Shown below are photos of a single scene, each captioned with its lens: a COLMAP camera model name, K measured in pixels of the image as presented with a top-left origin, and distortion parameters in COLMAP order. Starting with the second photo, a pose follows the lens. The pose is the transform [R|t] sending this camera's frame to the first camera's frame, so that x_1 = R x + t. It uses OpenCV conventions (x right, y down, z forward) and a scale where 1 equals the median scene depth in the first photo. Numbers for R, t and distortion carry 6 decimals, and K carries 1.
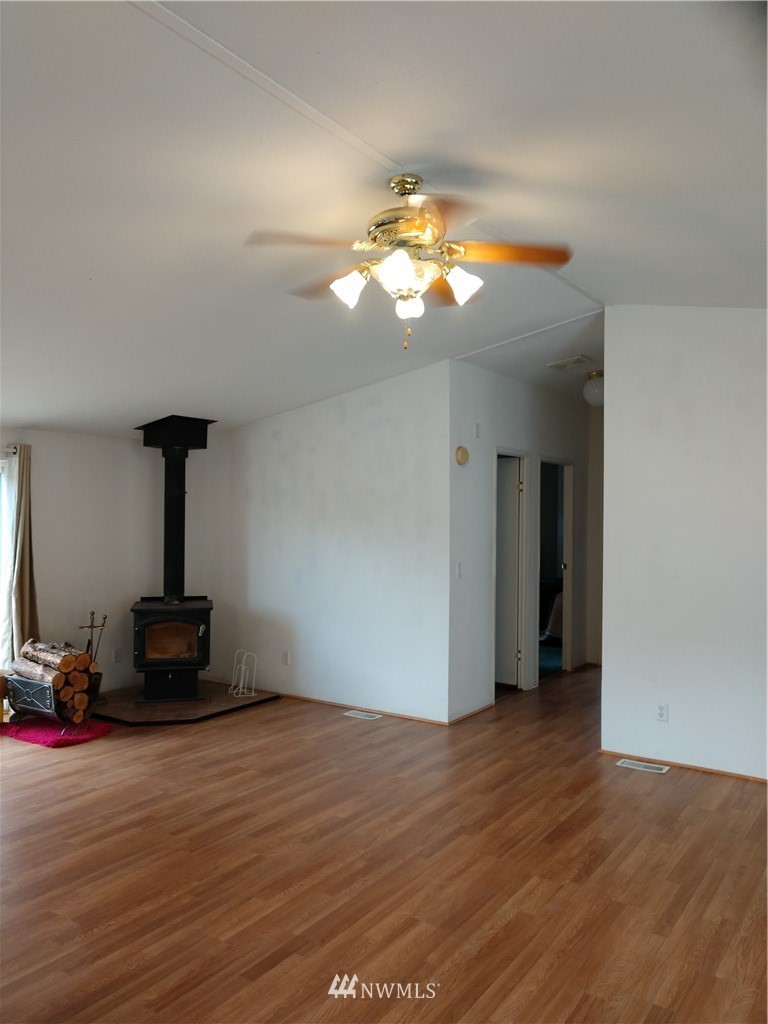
lens RADIAL K [[782.3, 0, 384.0], [0, 782.3, 512.0], [0, 0, 1]] dist [0.023947, -0.004855]
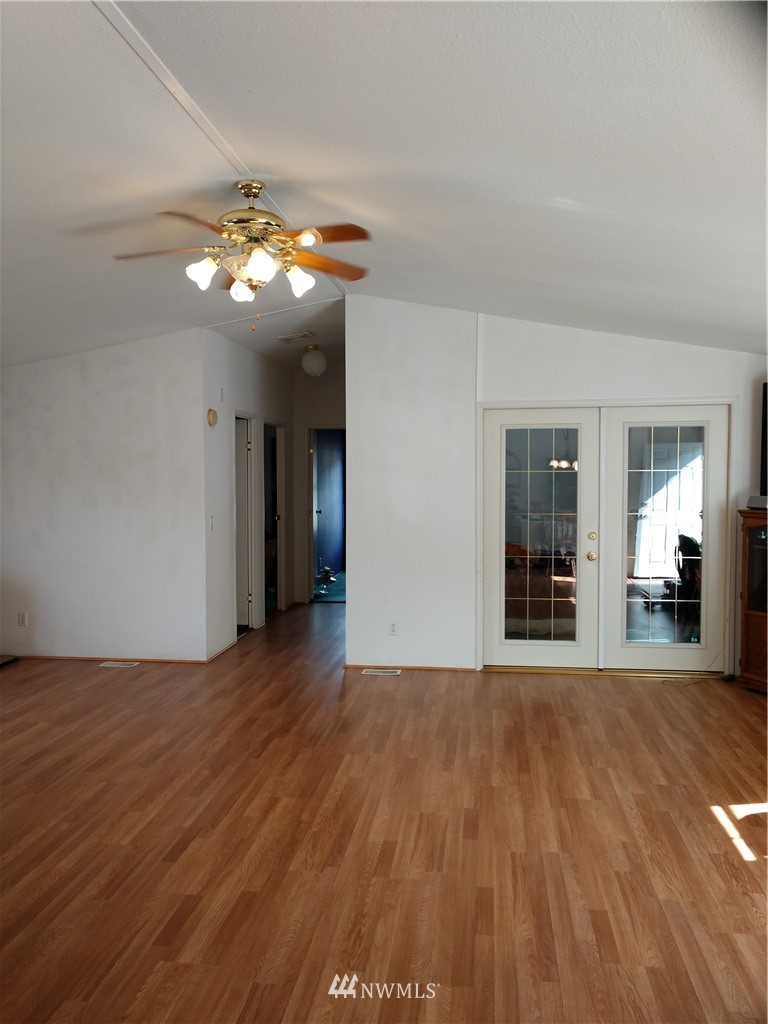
lens RADIAL K [[782.3, 0, 384.0], [0, 782.3, 512.0], [0, 0, 1]] dist [0.023947, -0.004855]
pose [[0.892388, -0.029740, 0.450287, -0.265041], [0.005135, 0.998431, 0.055767, -0.000488], [-0.451239, -0.047454, 0.891141, -0.120056]]
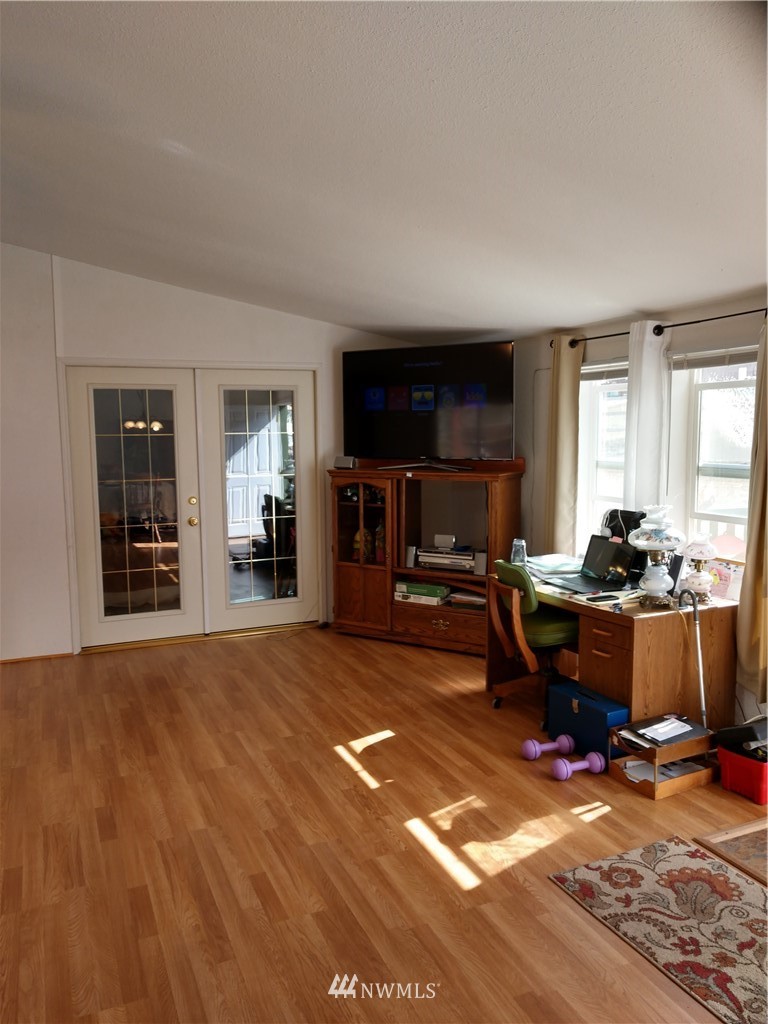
lens RADIAL K [[792.5, 0, 384.0], [0, 792.5, 512.0], [0, 0, 1]] dist [0.031213, -0.005407]
pose [[0.527491, -0.096776, 0.844031, -0.303086], [0.008318, 0.994031, 0.108776, -0.006687], [-0.849520, -0.050358, 0.525148, -0.054593]]
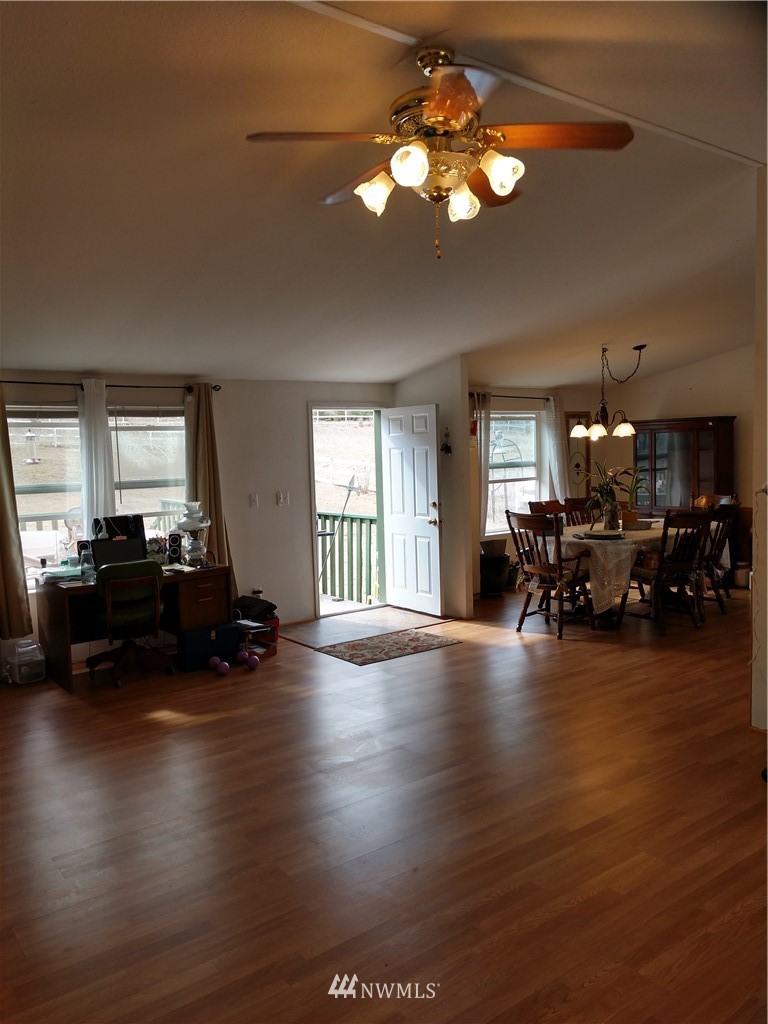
lens RADIAL K [[792.5, 0, 384.0], [0, 792.5, 512.0], [0, 0, 1]] dist [0.031213, -0.005407]
pose [[-0.950482, 0.004081, 0.310754, -0.149912], [0.030408, 0.996337, 0.079920, 0.000833], [-0.309289, 0.085411, -0.947125, 1.478668]]
